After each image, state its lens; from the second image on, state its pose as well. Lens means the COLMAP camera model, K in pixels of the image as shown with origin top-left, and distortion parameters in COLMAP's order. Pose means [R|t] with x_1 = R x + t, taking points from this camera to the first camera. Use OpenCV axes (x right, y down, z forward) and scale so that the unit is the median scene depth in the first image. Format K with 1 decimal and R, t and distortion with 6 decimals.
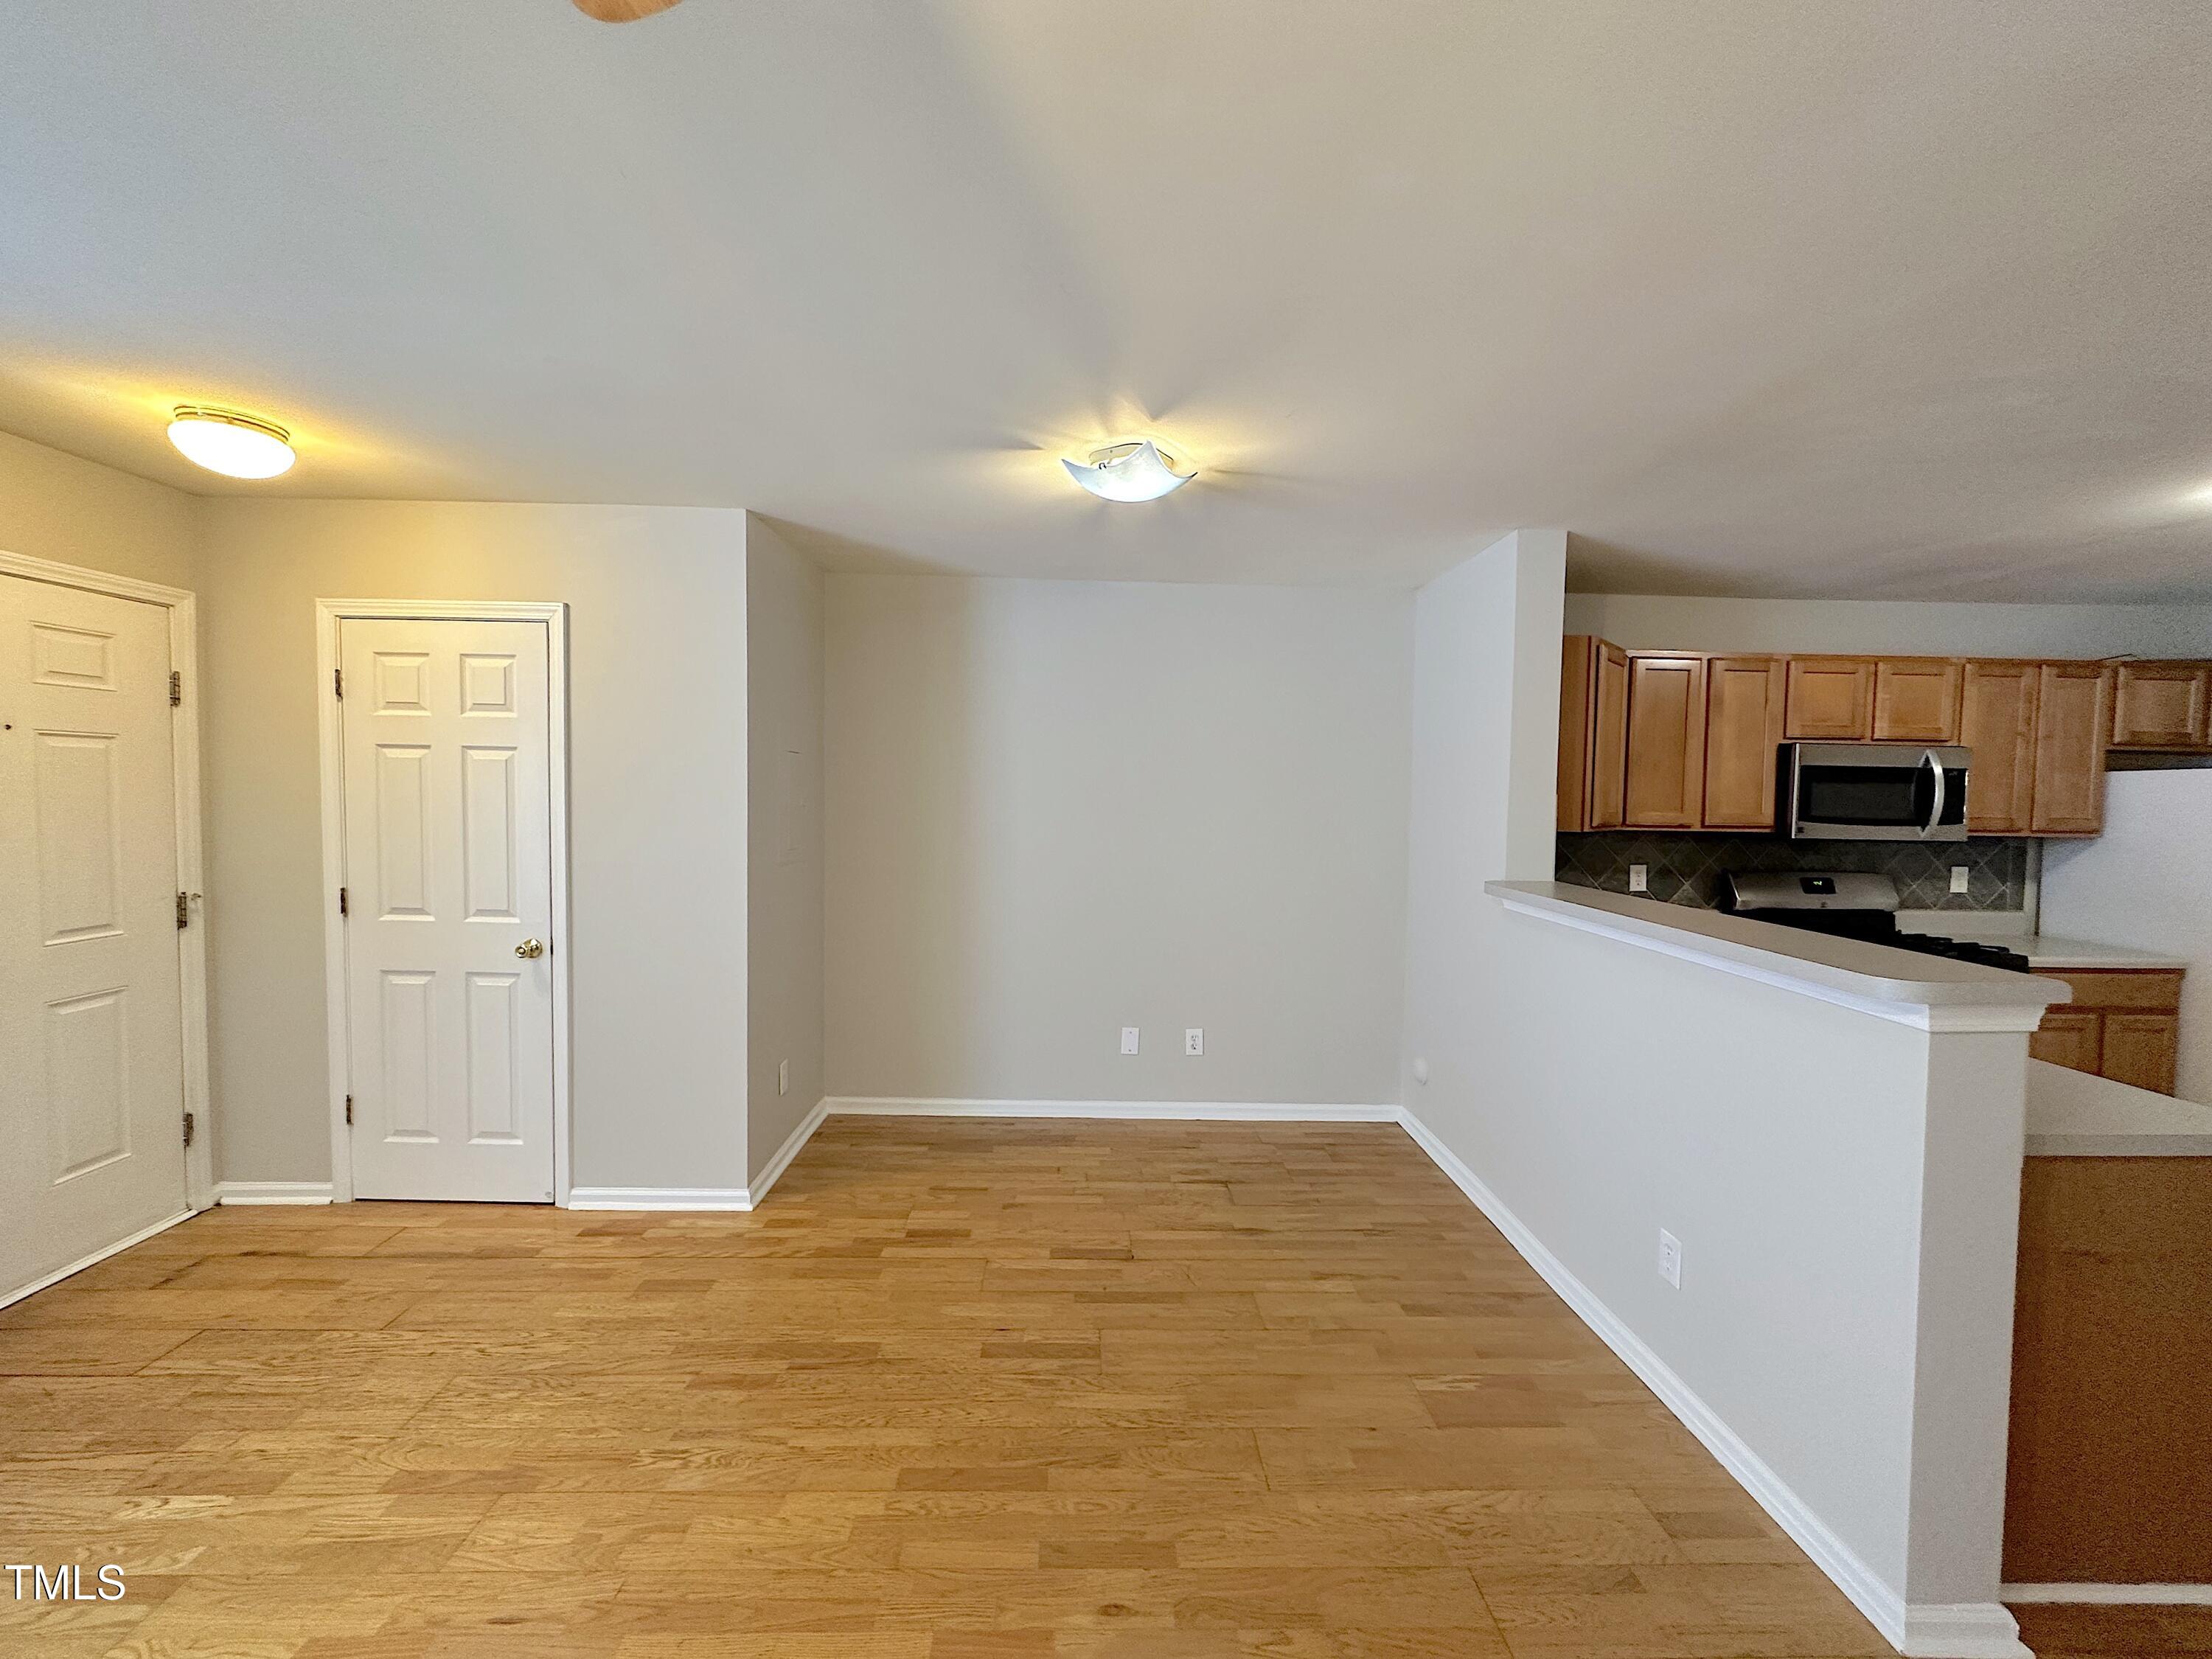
lens RADIAL K [[886.7, 0, 1110.2], [0, 886.7, 835.3], [0, 0, 1]] dist [-0.002077, 0.000695]
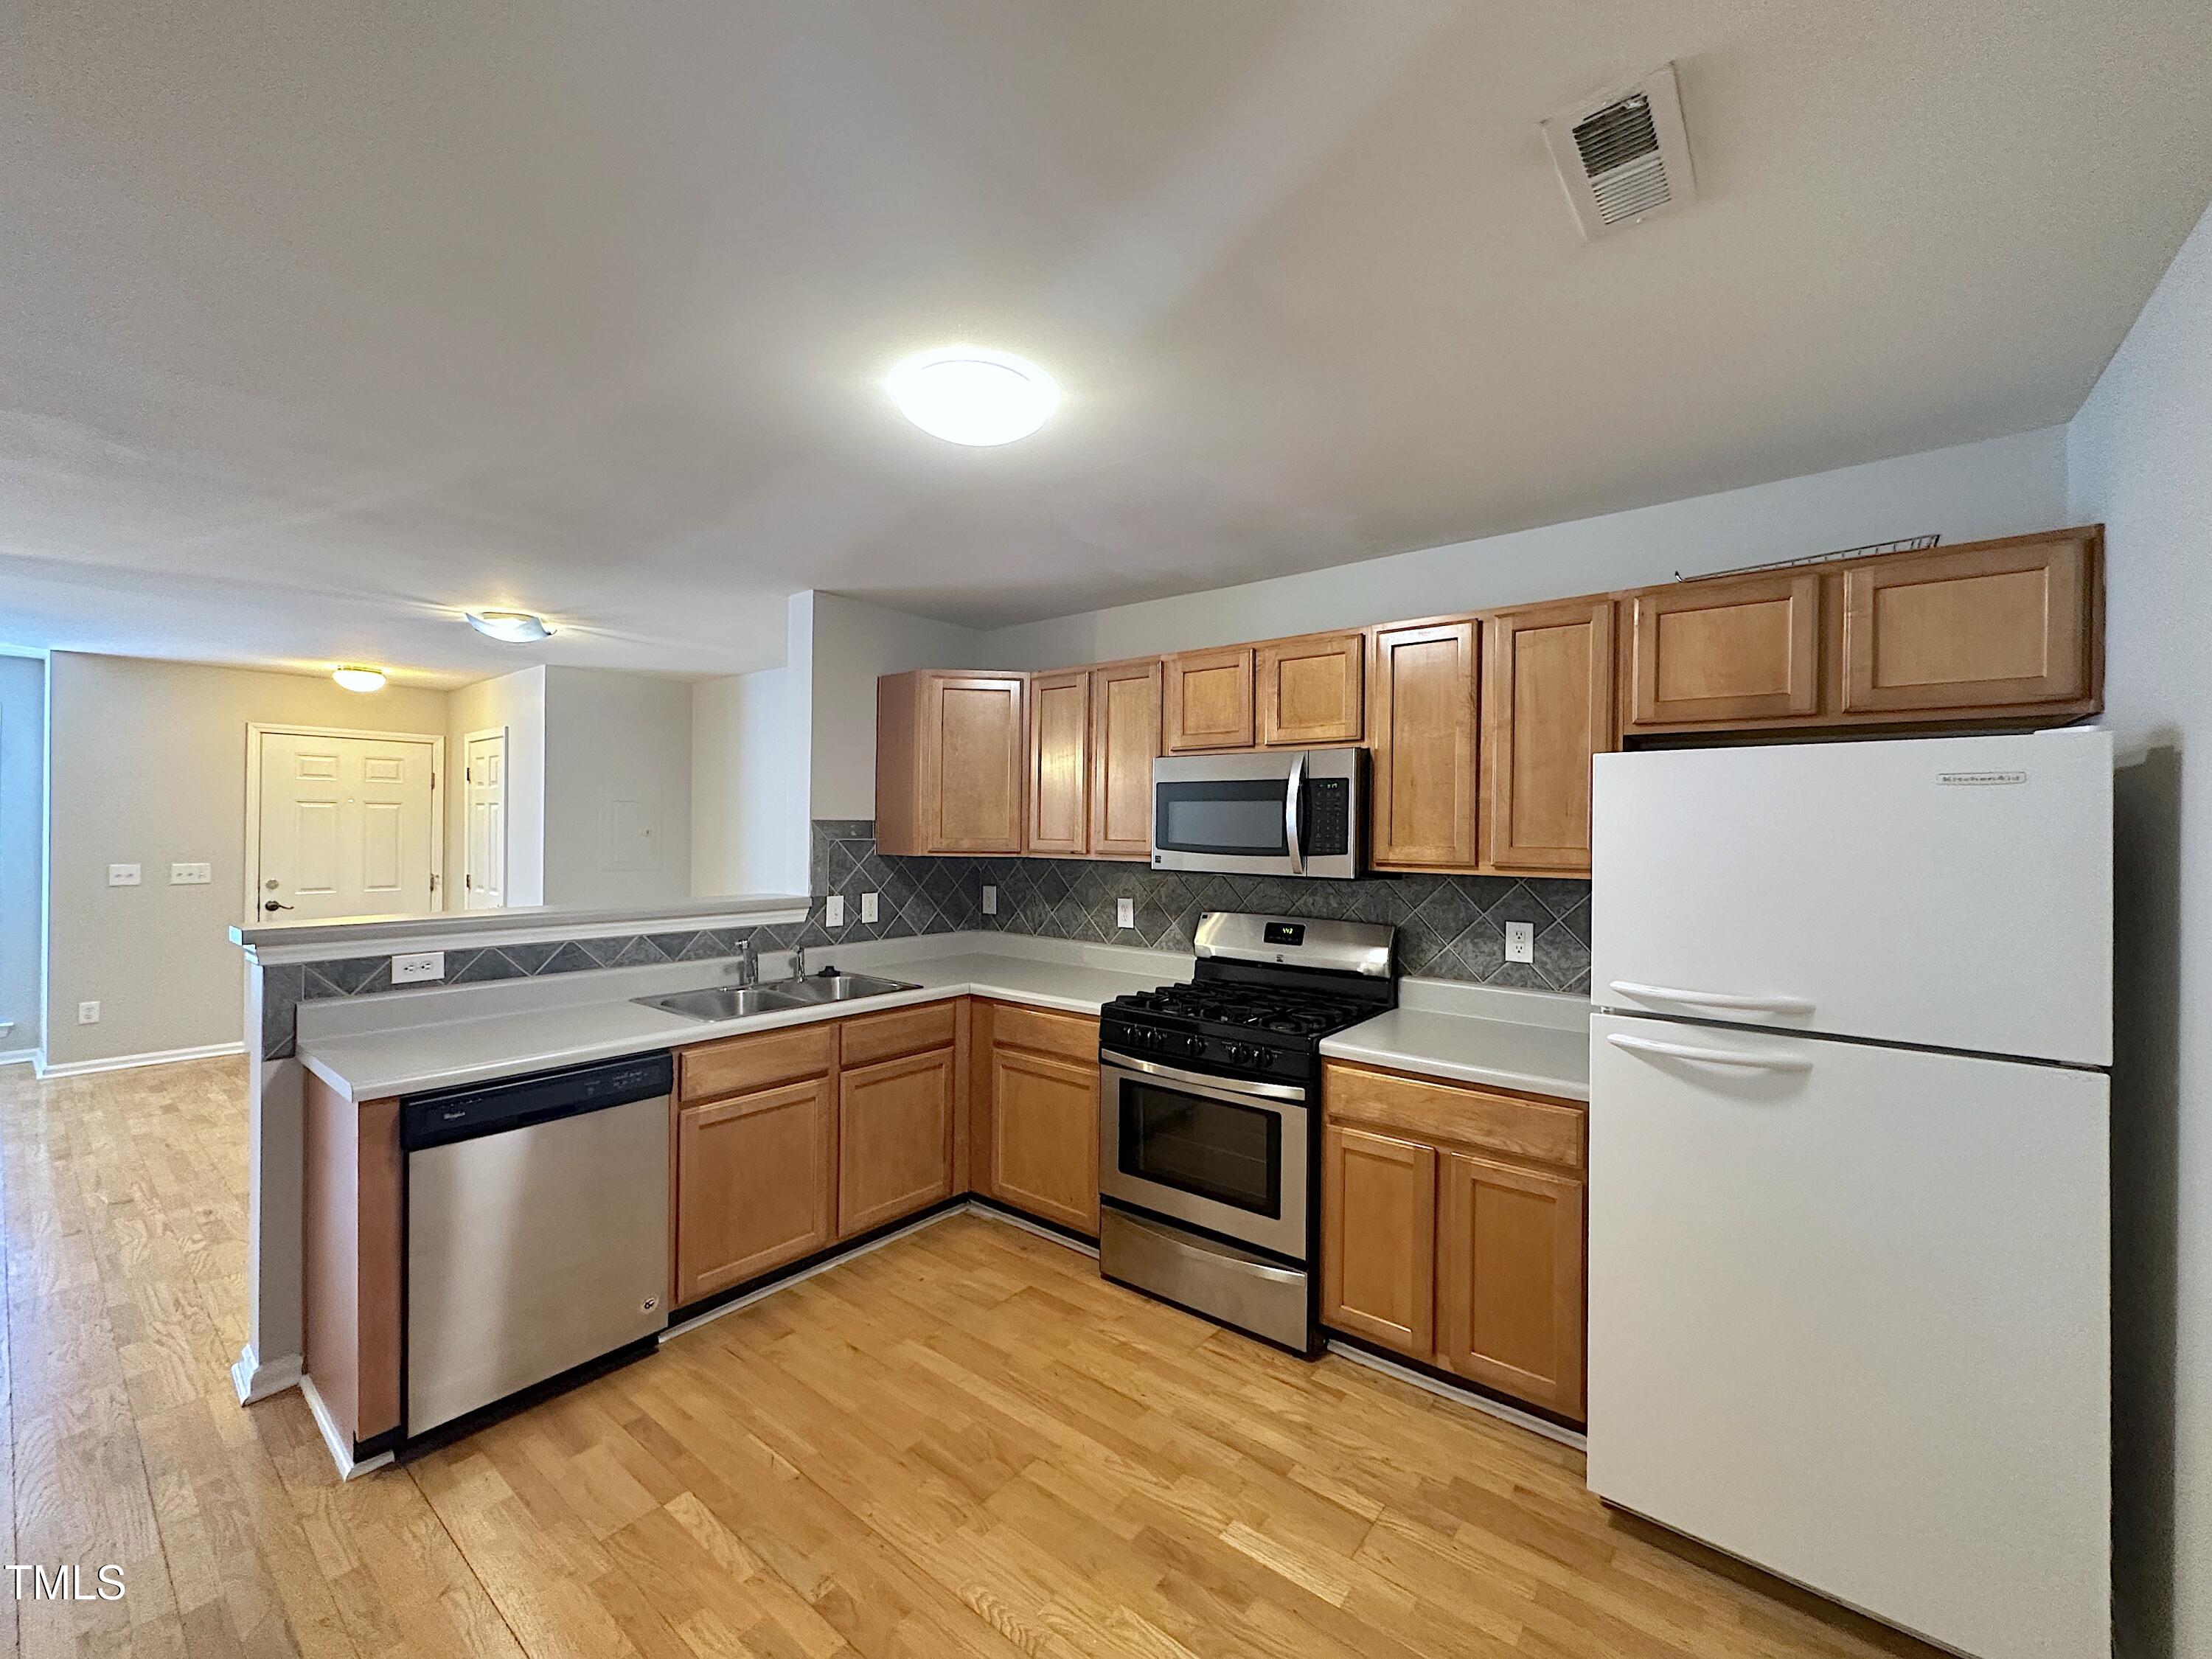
lens RADIAL K [[886.7, 0, 1105.0], [0, 886.7, 825.0], [0, 0, 1]] dist [-0.002077, 0.000695]
pose [[0.765239, -0.011230, -0.643649, 1.506456], [-0.032588, 0.997890, -0.056155, 0.013035], [0.642921, 0.063947, 0.763258, 0.373261]]
